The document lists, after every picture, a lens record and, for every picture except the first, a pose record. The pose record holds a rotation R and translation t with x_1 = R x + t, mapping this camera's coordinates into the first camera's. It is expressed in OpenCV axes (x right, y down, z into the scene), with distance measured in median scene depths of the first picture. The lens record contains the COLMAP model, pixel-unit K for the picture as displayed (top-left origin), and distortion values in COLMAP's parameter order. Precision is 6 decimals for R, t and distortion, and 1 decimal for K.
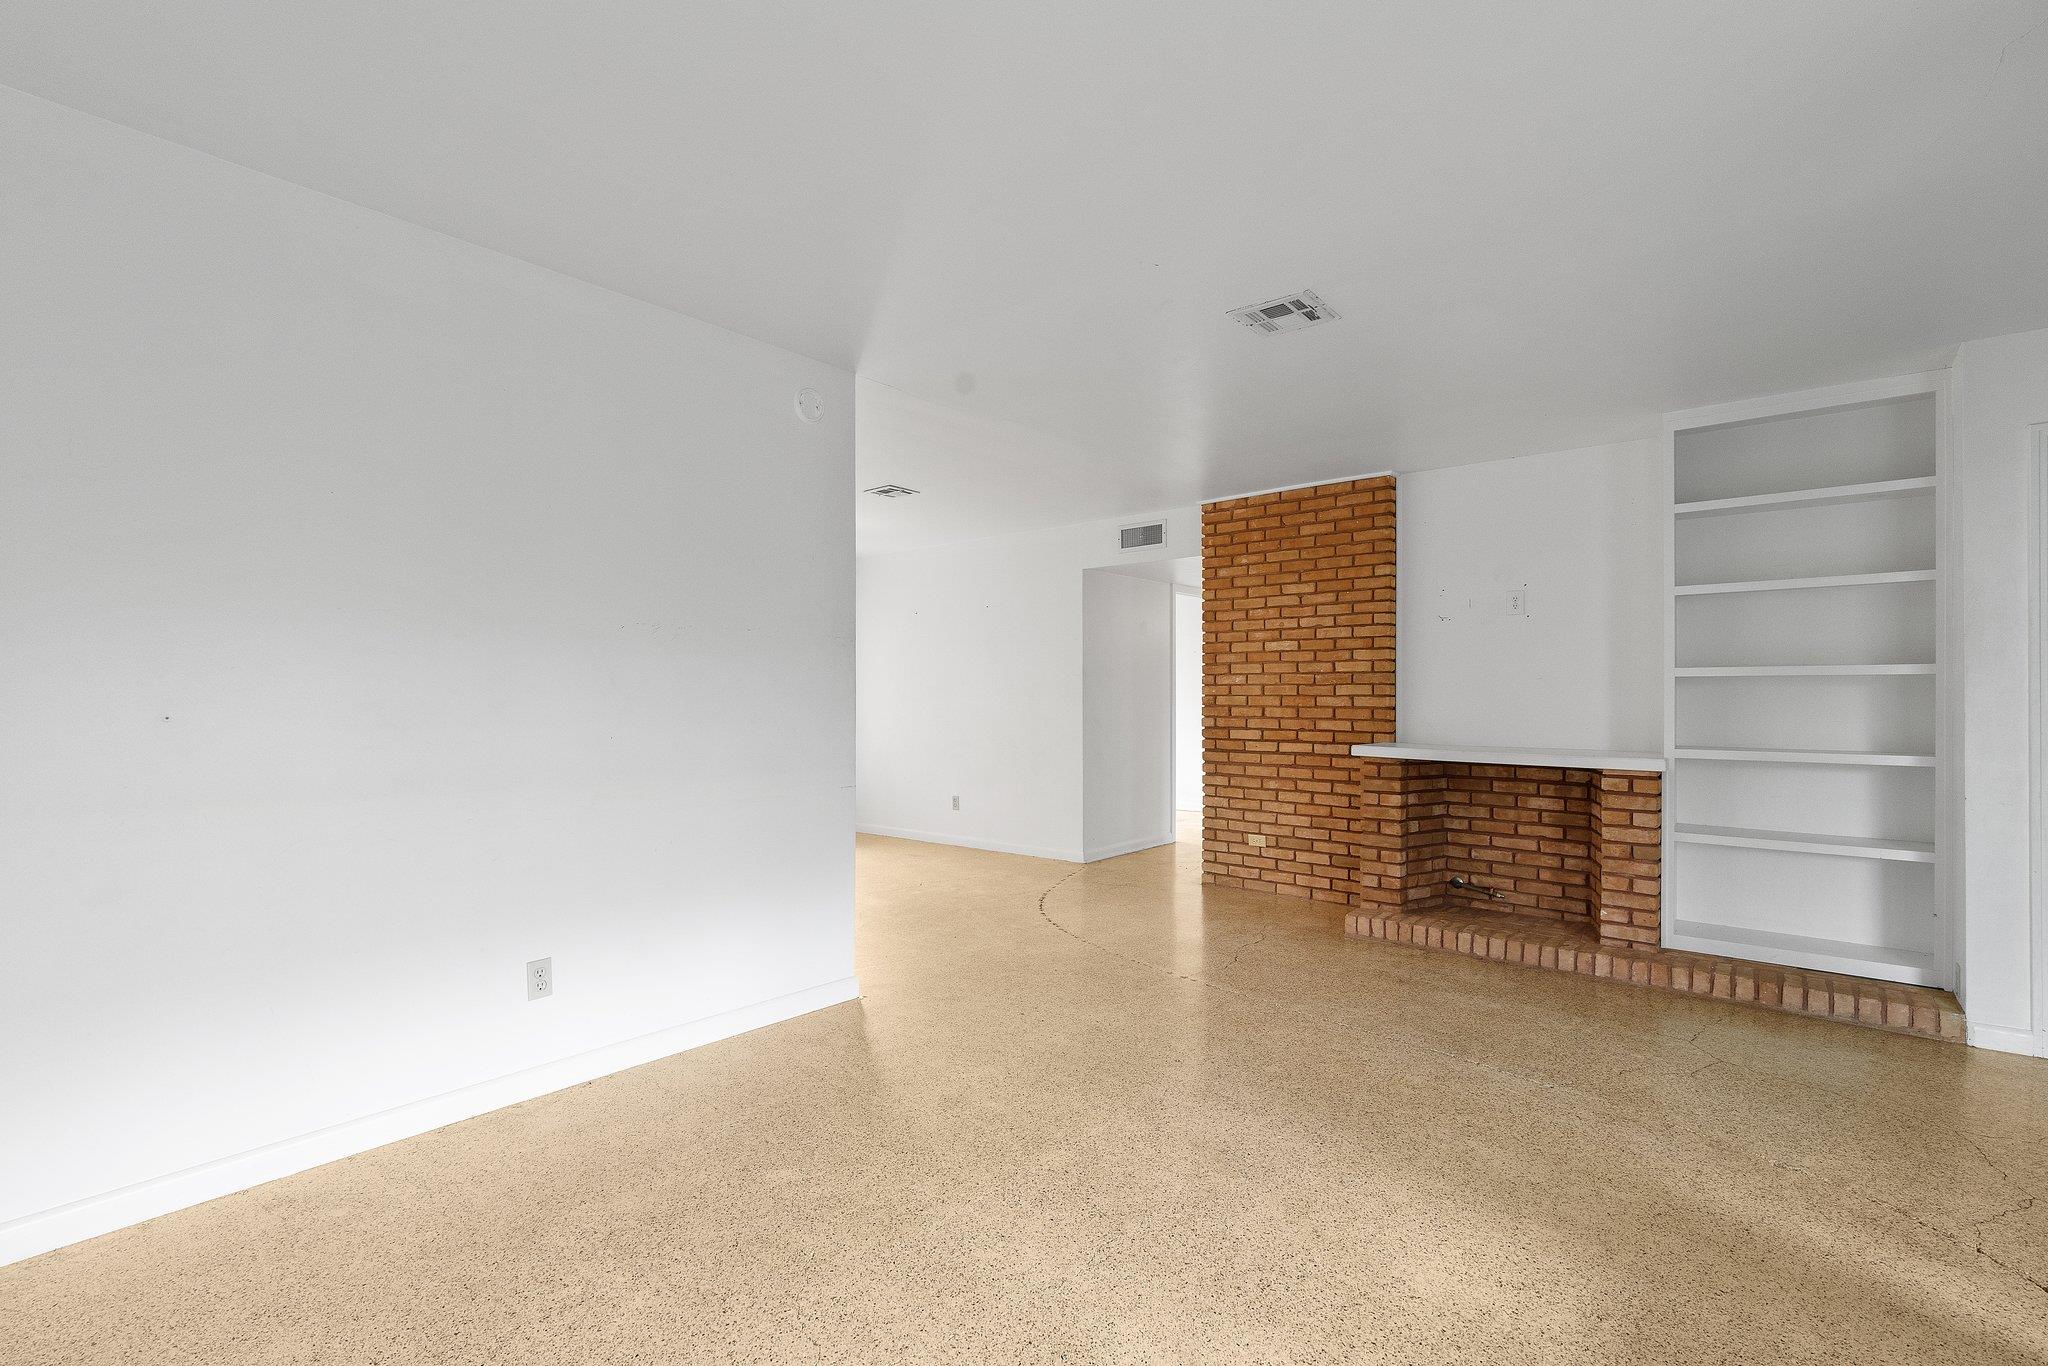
lens RADIAL K [[930.2, 0, 1014.7], [0, 930.2, 687.8], [0, 0, 1]] dist [-0.010514, 0.004046]
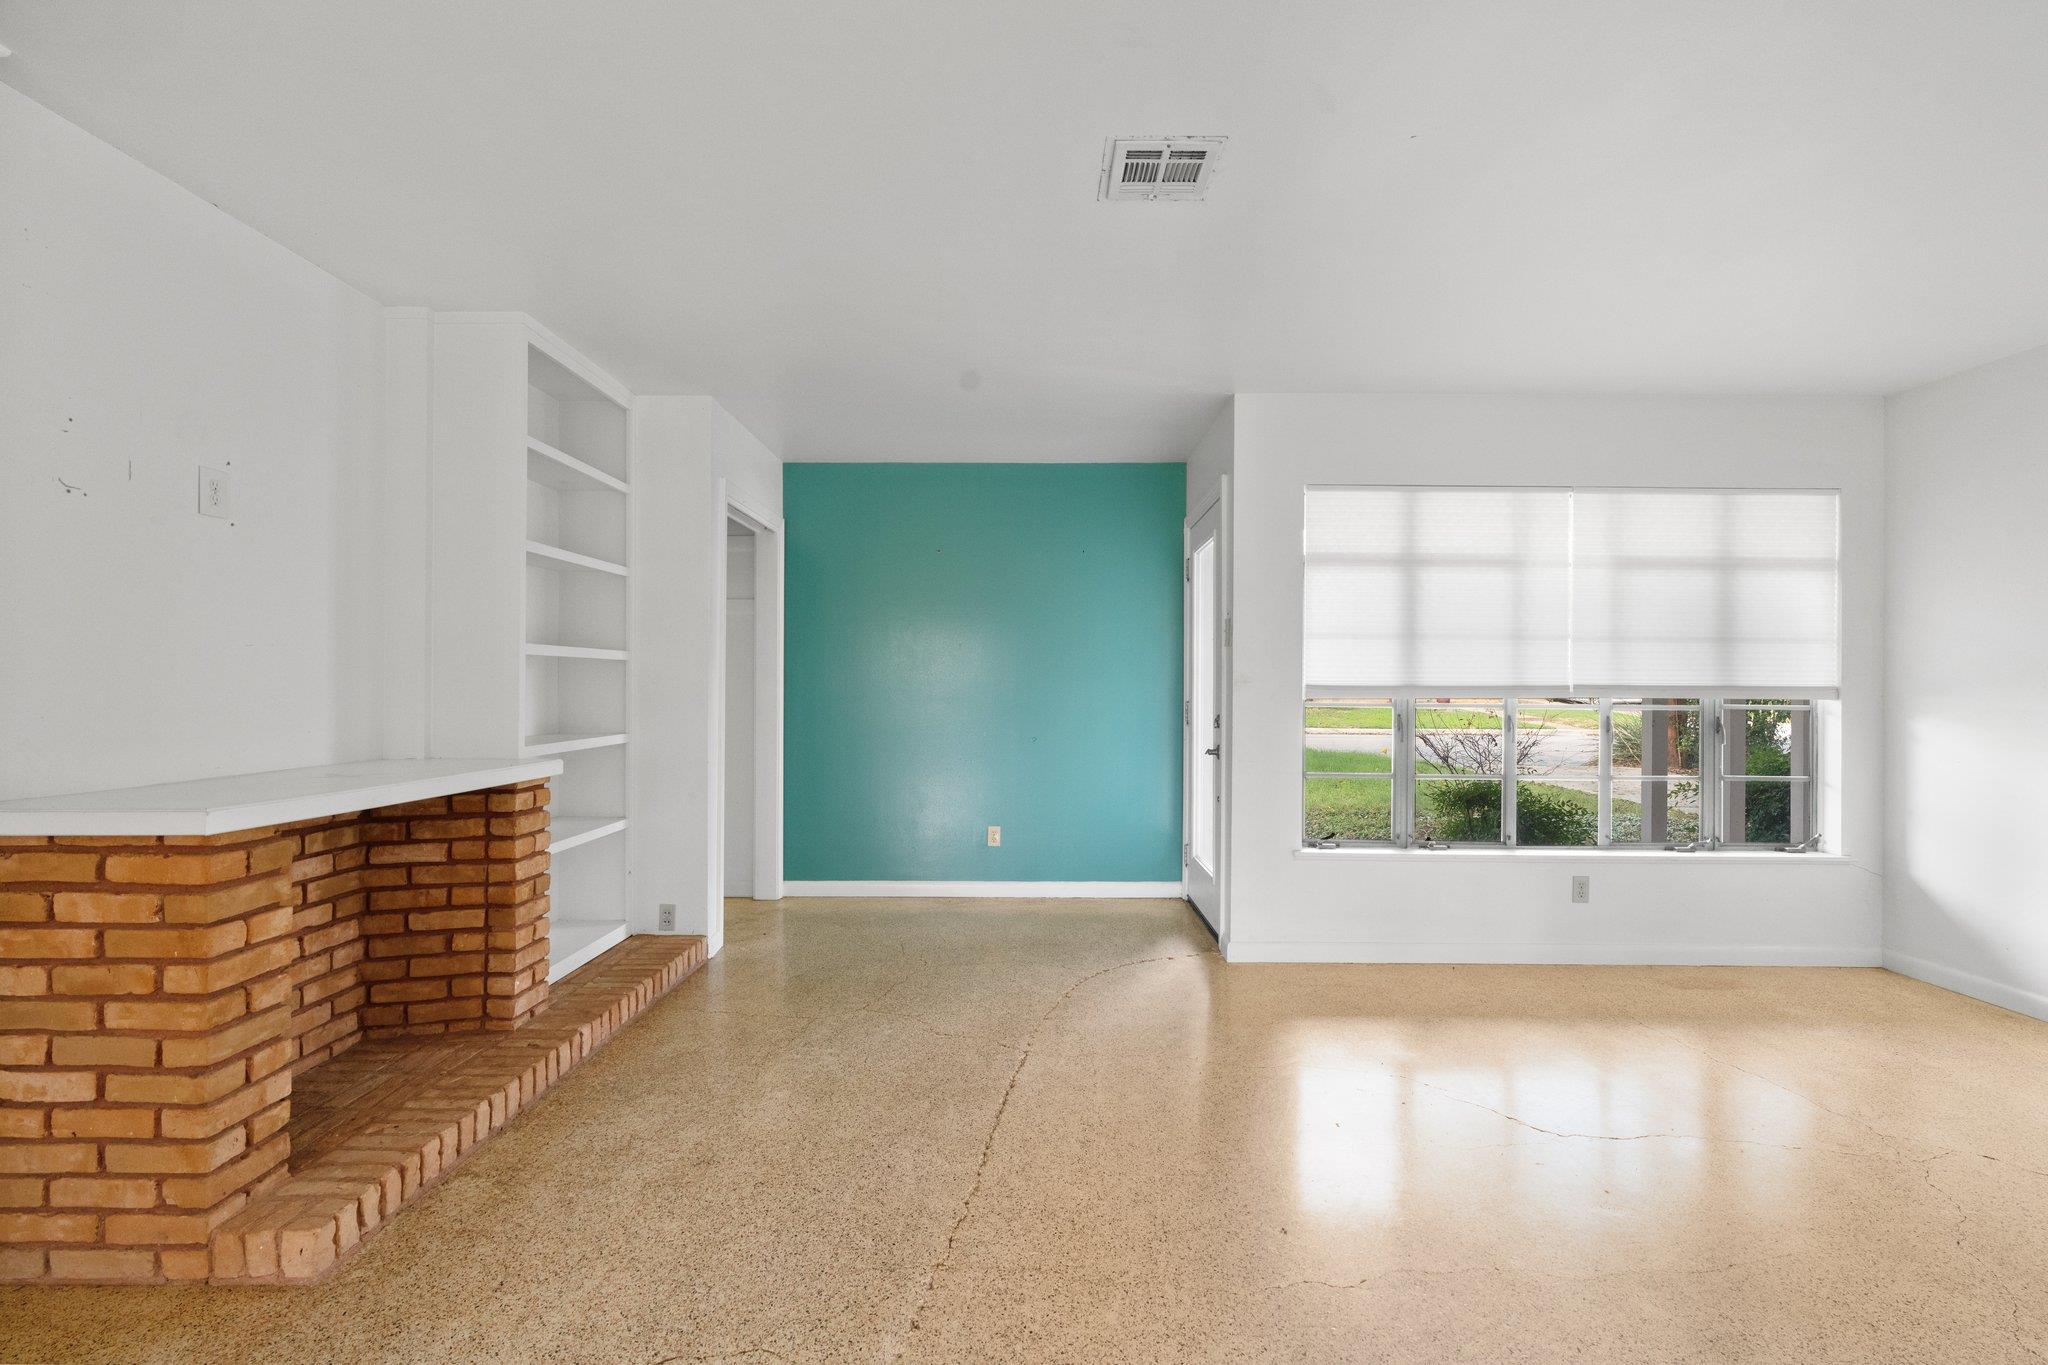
lens RADIAL K [[930.2, 0, 1035.5], [0, 930.2, 672.7], [0, 0, 1]] dist [-0.010514, 0.004046]
pose [[-0.651743, -0.000475, 0.758440, -0.141370], [-0.016658, 0.999768, -0.013689, 0.006255], [-0.758257, -0.021556, -0.651599, 1.019158]]
